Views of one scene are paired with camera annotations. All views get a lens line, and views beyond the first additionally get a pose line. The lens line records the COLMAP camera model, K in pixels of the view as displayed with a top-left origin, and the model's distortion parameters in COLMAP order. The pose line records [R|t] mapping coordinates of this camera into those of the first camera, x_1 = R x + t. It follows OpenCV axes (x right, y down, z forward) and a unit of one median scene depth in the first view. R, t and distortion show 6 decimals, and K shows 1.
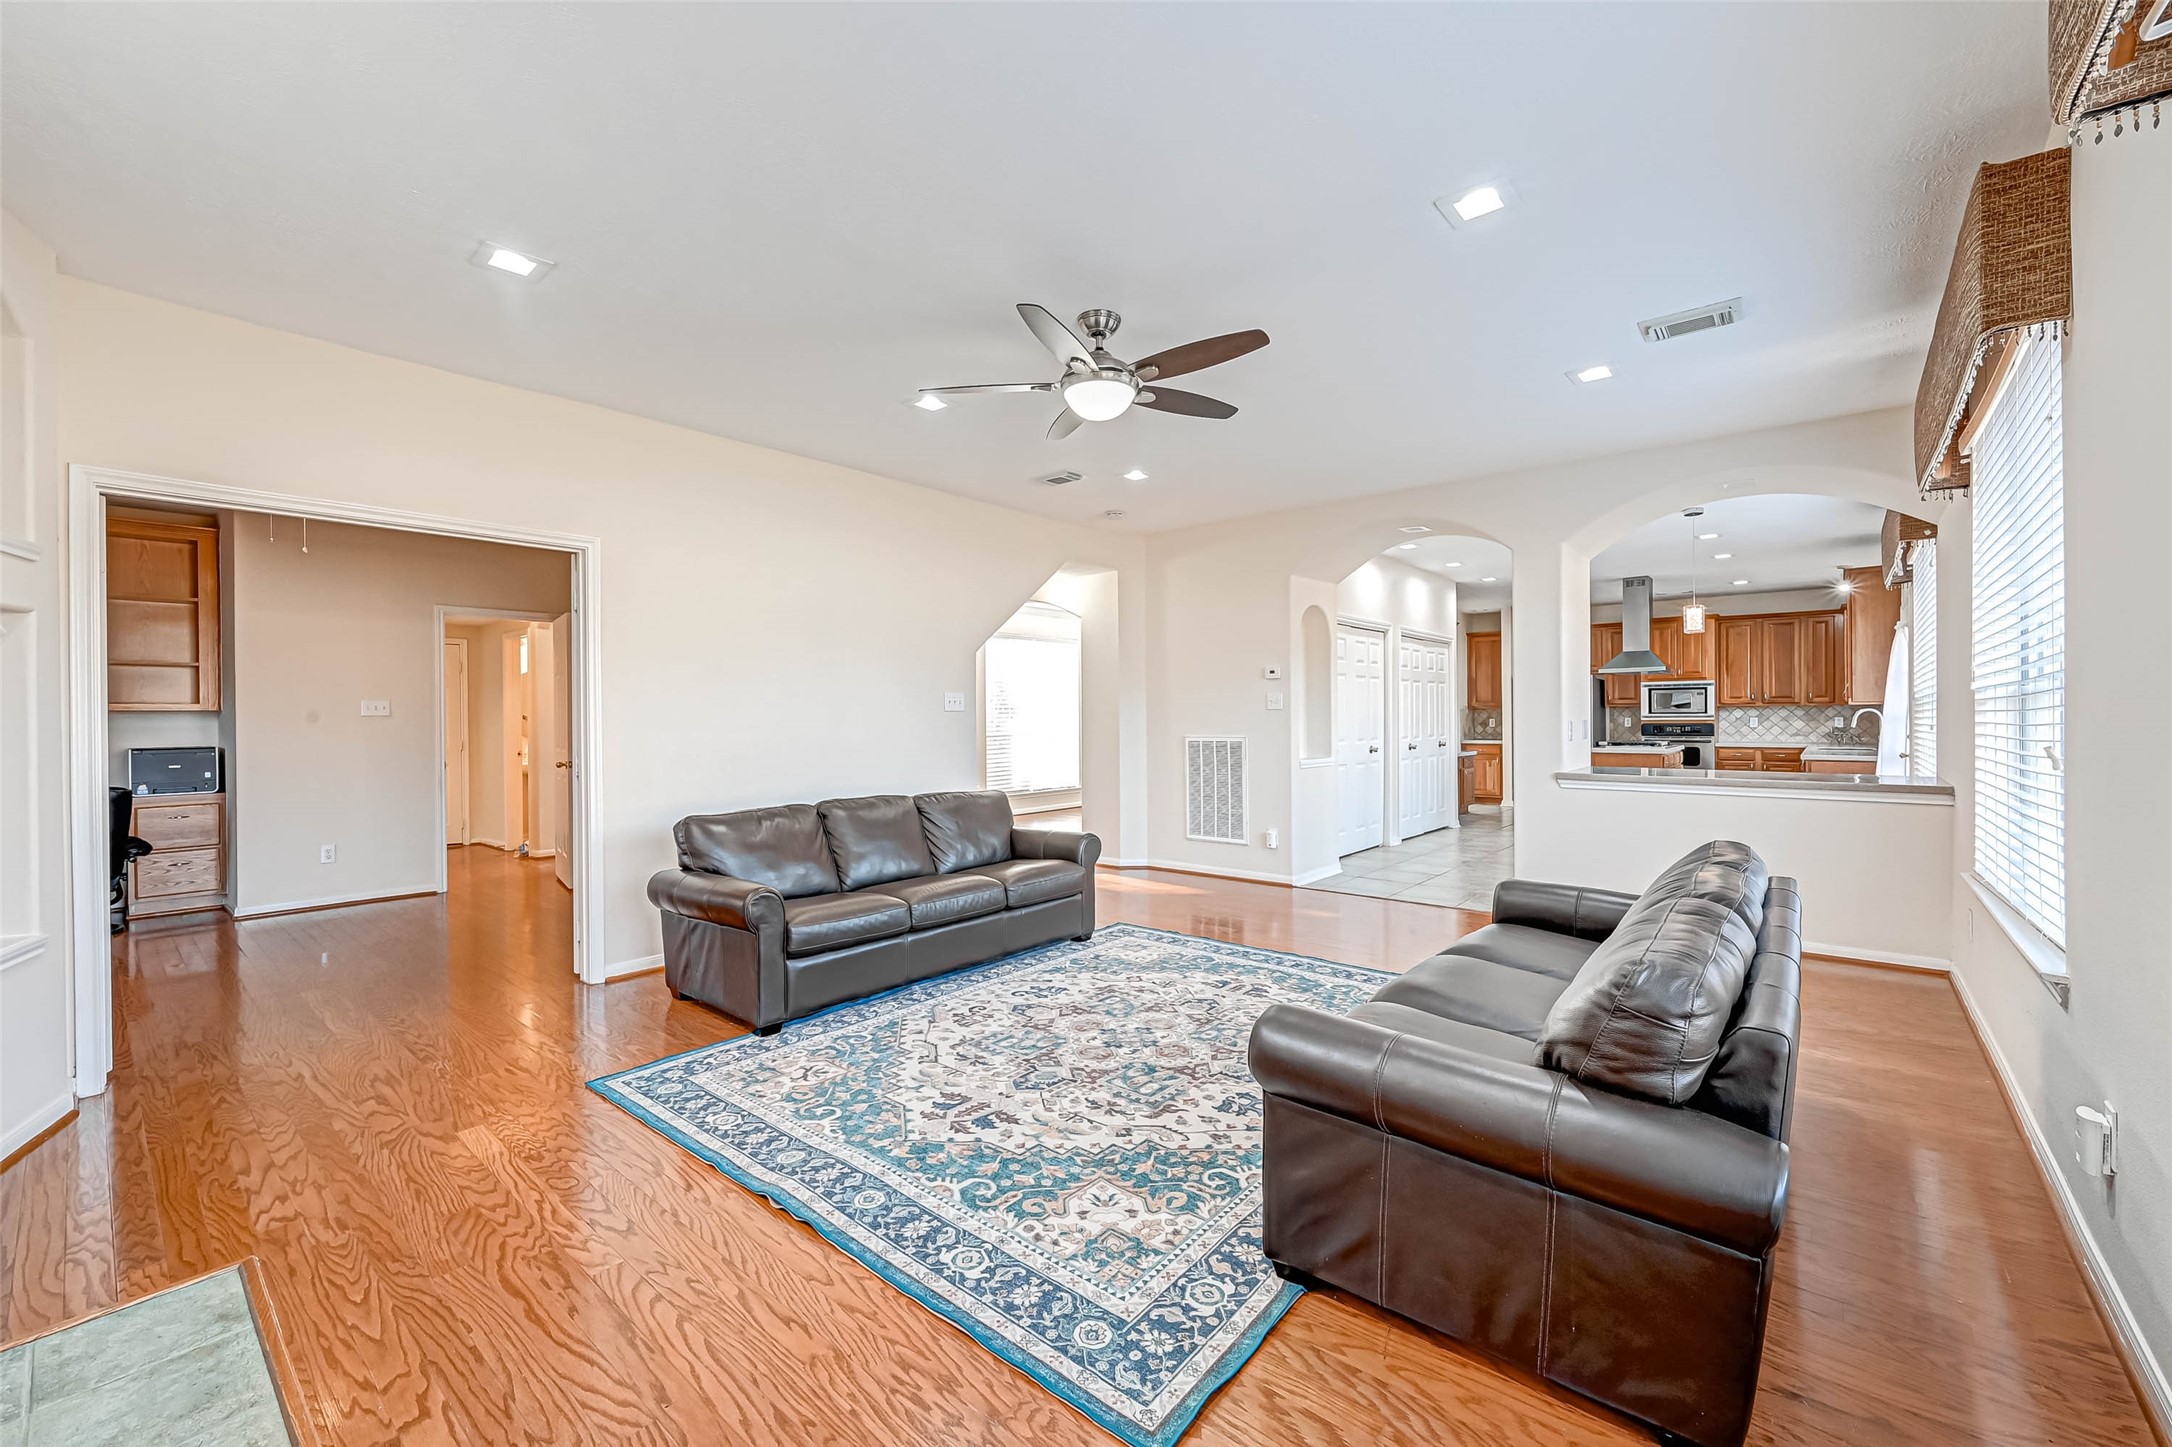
lens RADIAL K [[869.1, 0, 1077.7], [0, 869.1, 724.3], [0, 0, 1]] dist [0.000640, -0.000276]
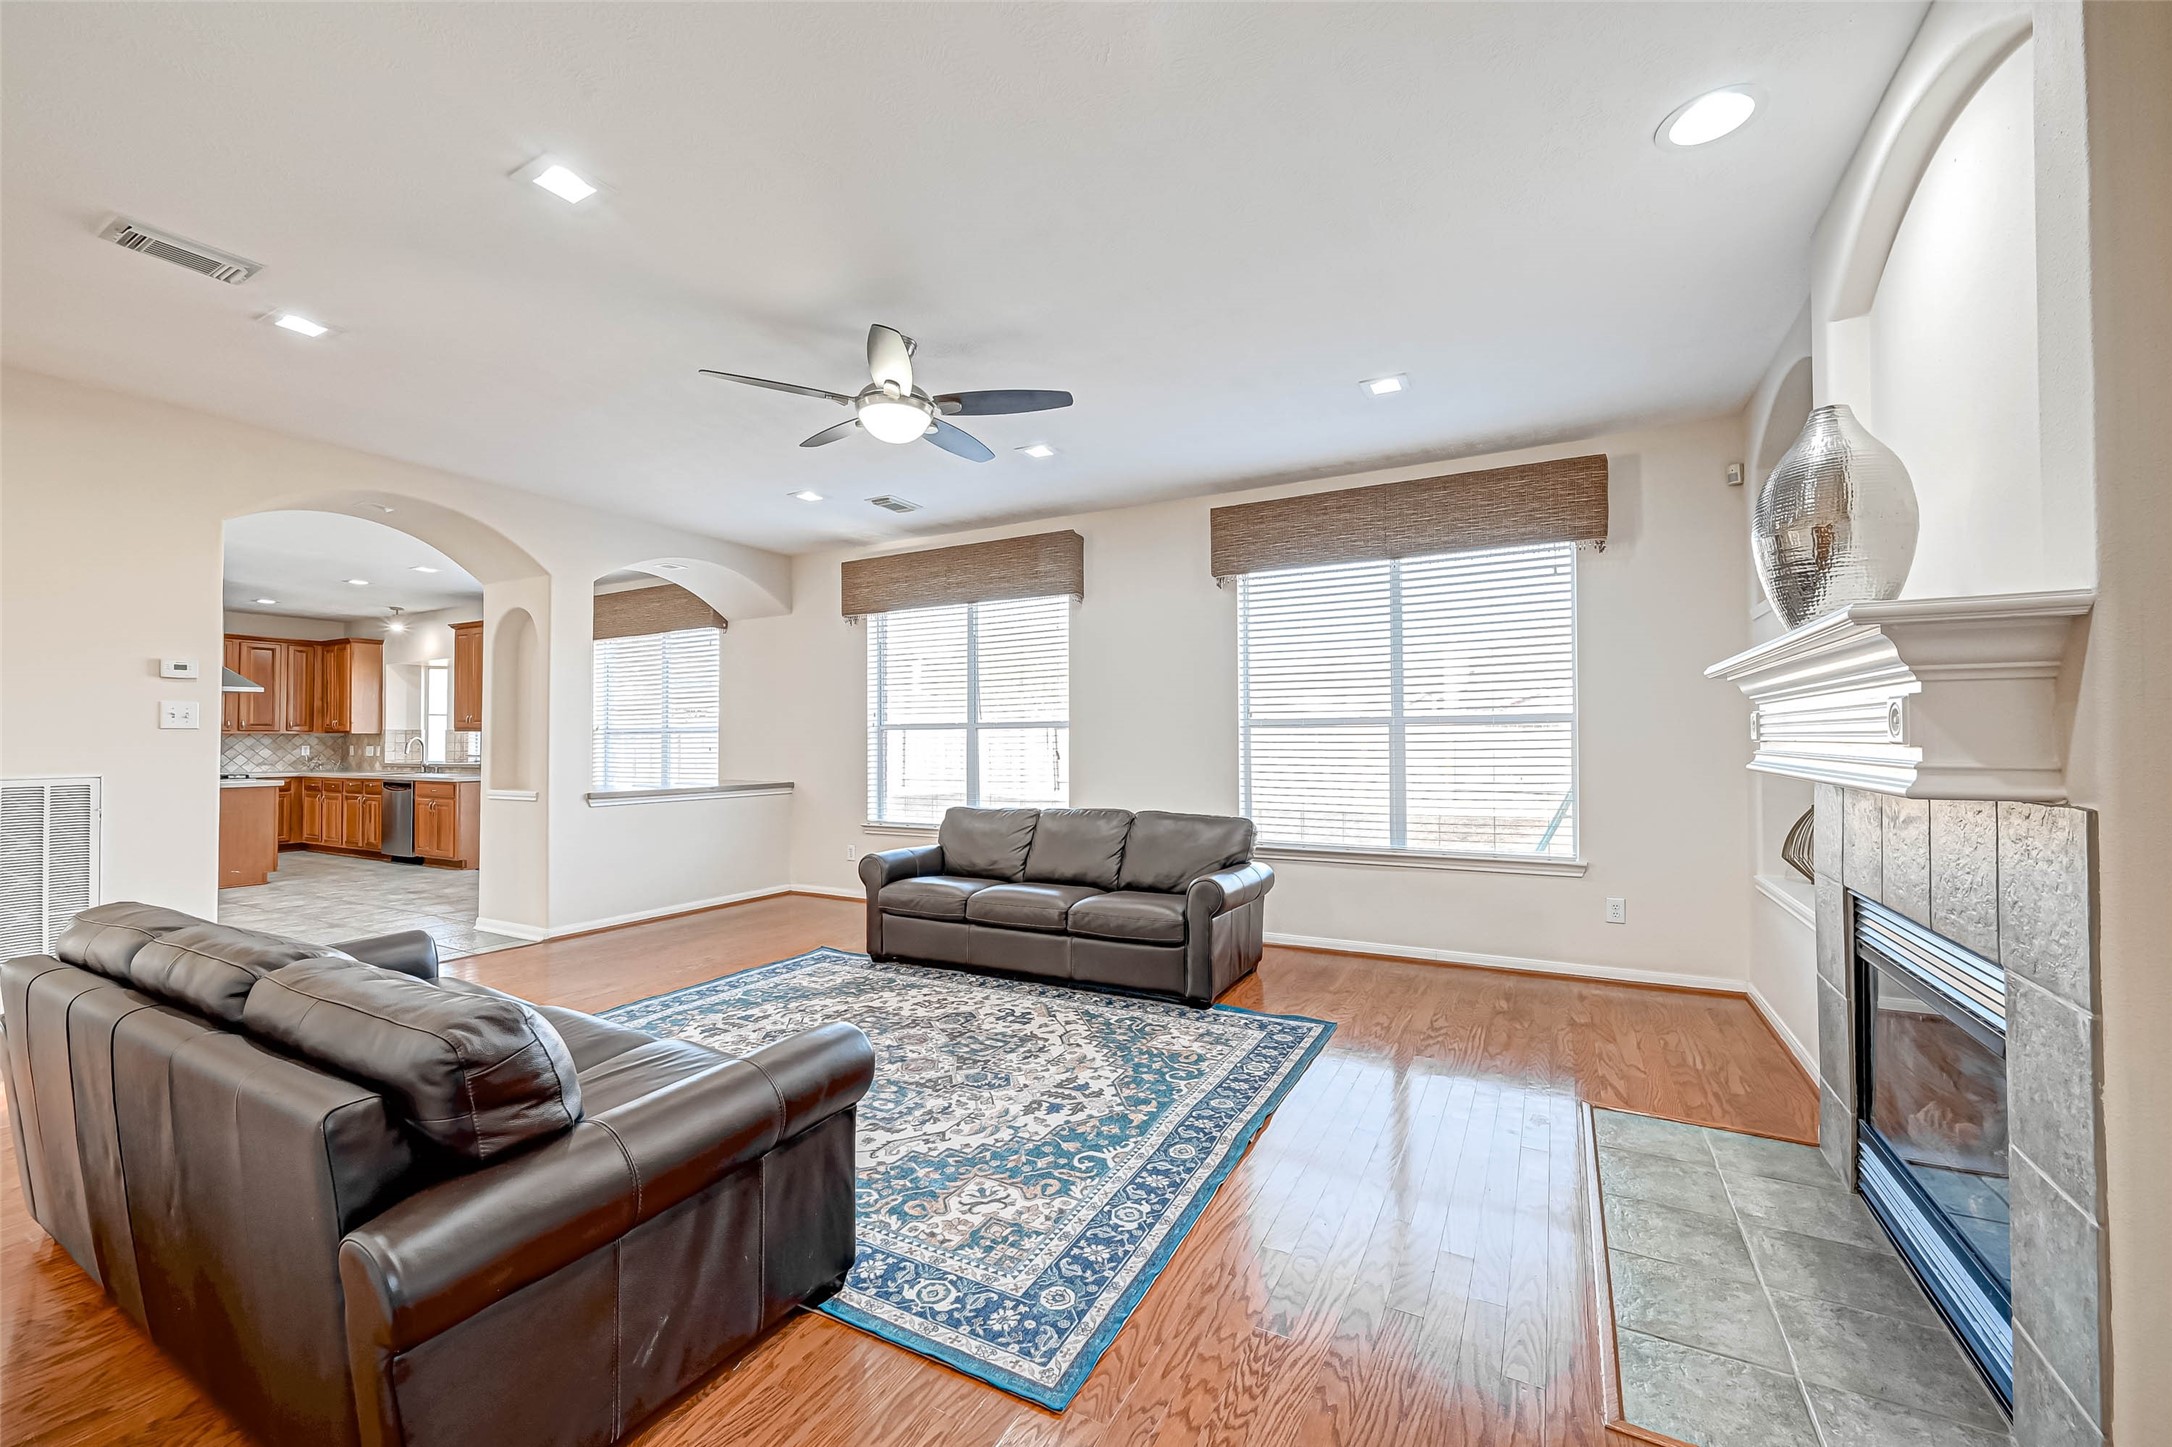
lens RADIAL K [[869.1, 0, 1098.9], [0, 869.1, 718.0], [0, 0, 1]] dist [0.000640, -0.000276]
pose [[-0.229901, 0.034838, 0.972590, -1.002855], [0.011161, 0.999388, -0.033160, 0.009731], [-0.973150, 0.003232, -0.230149, 1.001822]]
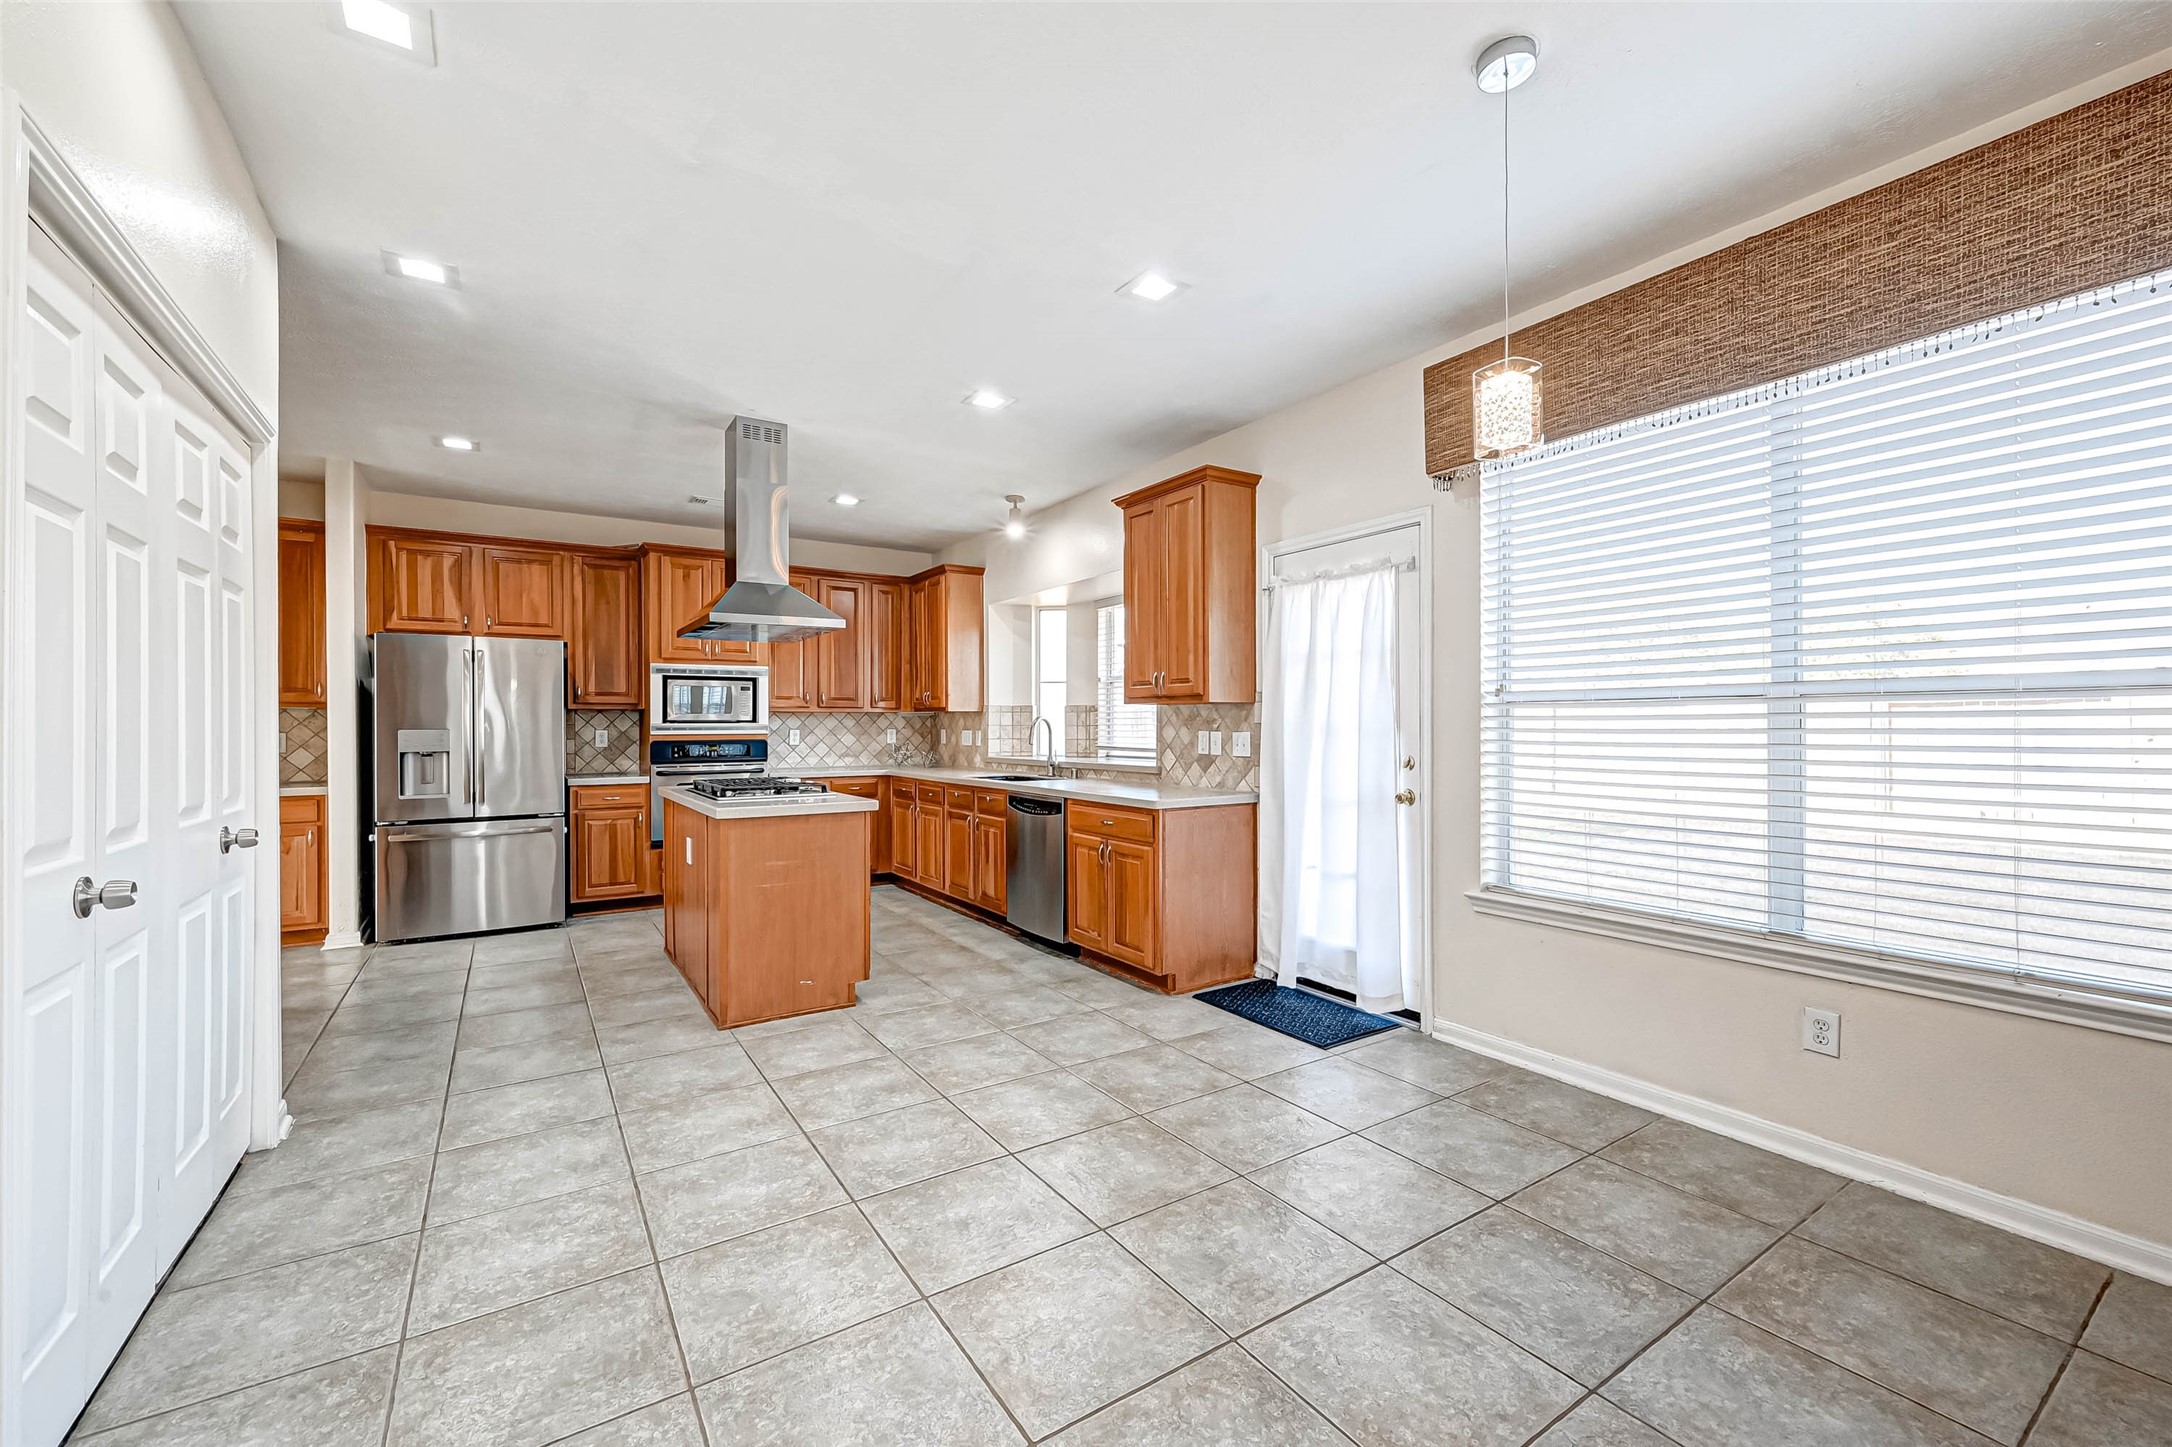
lens RADIAL K [[869.1, 0, 1127.6], [0, 869.1, 726.1], [0, 0, 1]] dist [0.000640, -0.000276]
pose [[0.217139, 0.011890, 0.976068, 0.693861], [0.000706, 0.999924, -0.012338, -0.007566], [-0.976140, 0.003368, 0.217114, 2.005683]]
